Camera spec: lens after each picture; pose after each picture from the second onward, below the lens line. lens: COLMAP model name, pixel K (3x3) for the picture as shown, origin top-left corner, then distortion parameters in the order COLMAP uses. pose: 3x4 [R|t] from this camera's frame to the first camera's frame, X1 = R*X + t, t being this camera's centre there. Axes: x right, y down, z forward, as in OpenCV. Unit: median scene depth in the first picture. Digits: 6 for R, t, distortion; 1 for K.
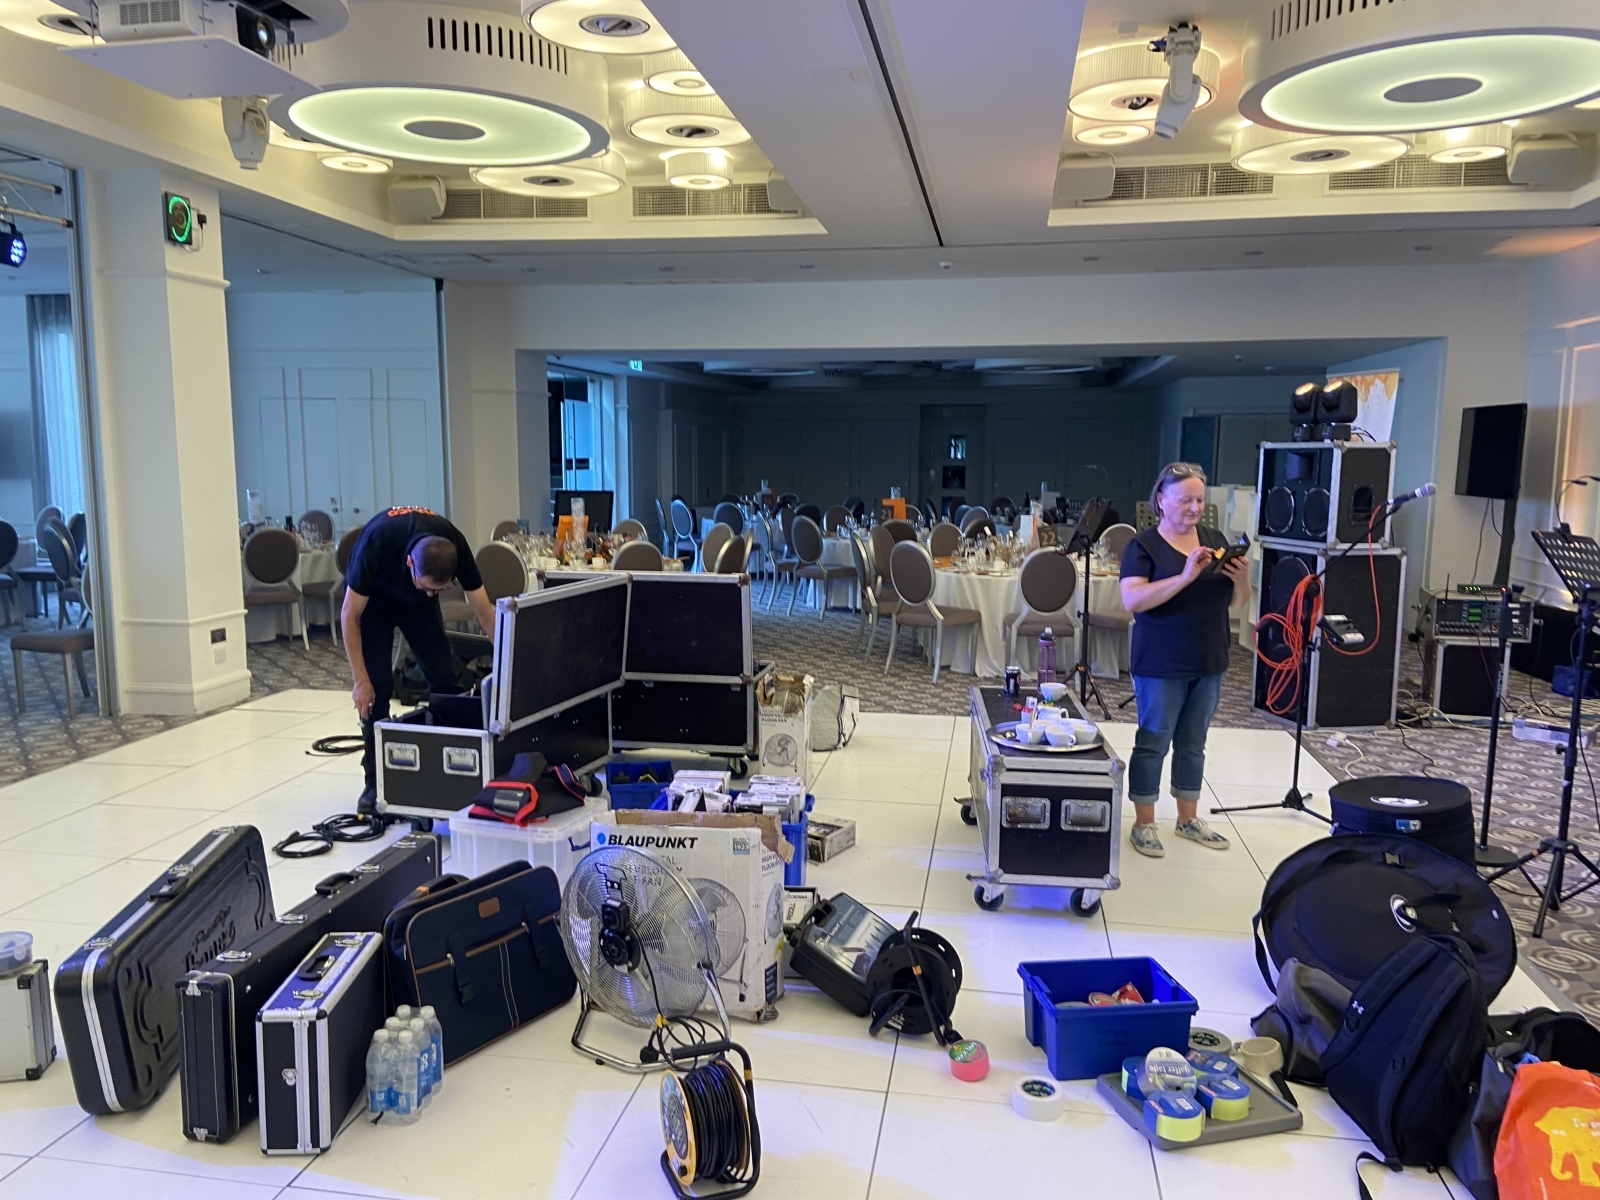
lens RADIAL K [[1214.4, 0, 802.0], [0, 1214.4, 621.2], [0, 0, 1]] dist [0.161269, -0.207249]
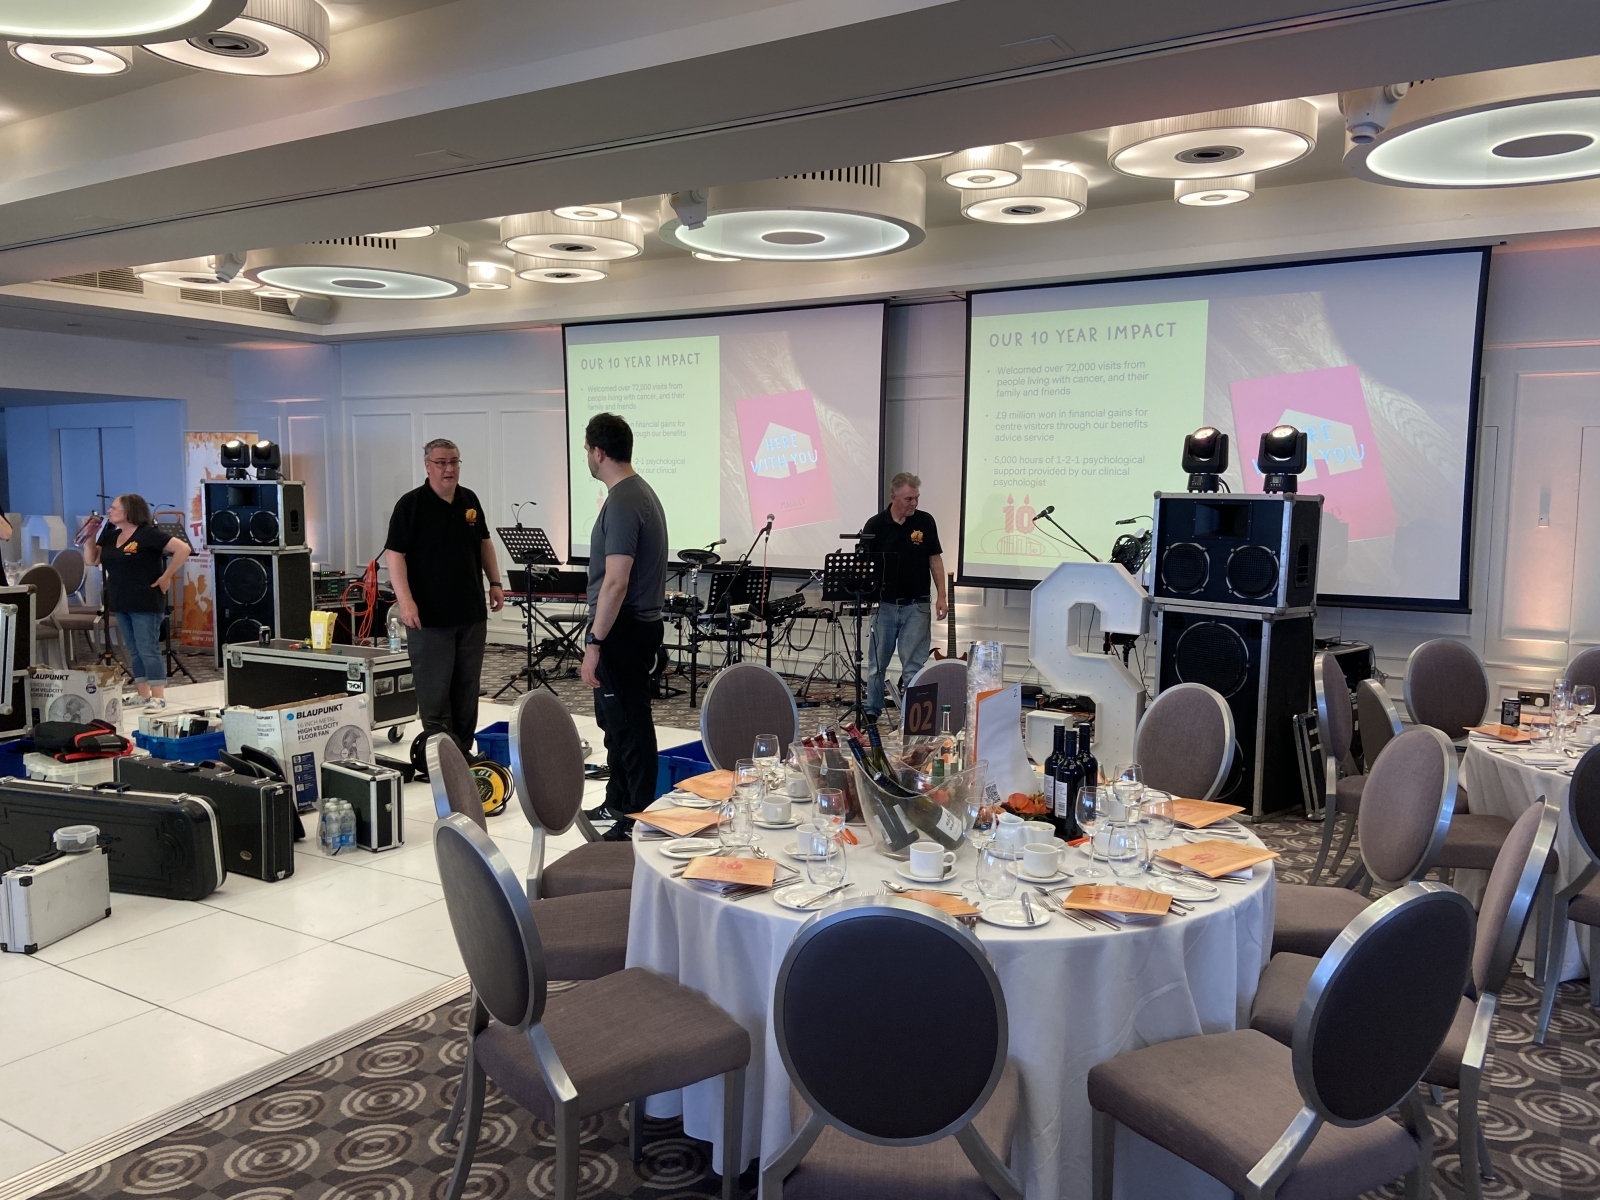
lens RADIAL K [[1214.4, 0, 802.0], [0, 1214.4, 621.2], [0, 0, 1]] dist [0.161269, -0.207249]
pose [[0.374329, -0.107298, 0.921067, -0.748670], [0.130121, 0.989533, 0.062391, 0.016477], [-0.918121, 0.096495, 0.384373, -0.162626]]
